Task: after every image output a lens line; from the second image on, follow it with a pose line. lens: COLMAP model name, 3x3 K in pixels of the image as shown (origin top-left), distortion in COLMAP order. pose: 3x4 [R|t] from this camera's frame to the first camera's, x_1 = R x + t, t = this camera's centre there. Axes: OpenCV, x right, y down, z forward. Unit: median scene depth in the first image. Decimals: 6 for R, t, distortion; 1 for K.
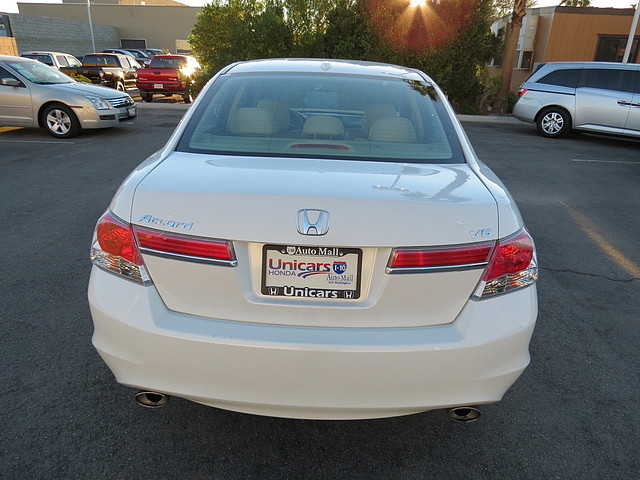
lens RADIAL K [[441.7, 0, 324.1], [0, 441.7, 239.1], [0, 0, 1]] dist [-0.002605, -0.003546]
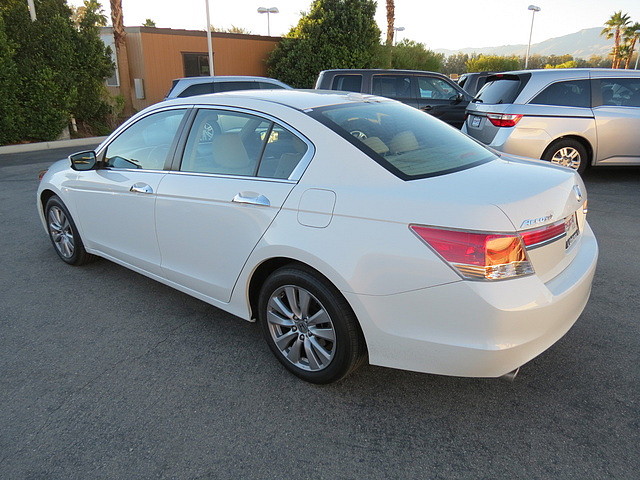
lens RADIAL K [[441.7, 0, 324.1], [0, 441.7, 239.1], [0, 0, 1]] dist [-0.002605, -0.003546]
pose [[0.625146, -0.308464, 0.716968, -0.179468], [0.330642, 0.936757, 0.114728, -0.034753], [-0.707014, 0.165338, 0.687601, 0.059257]]
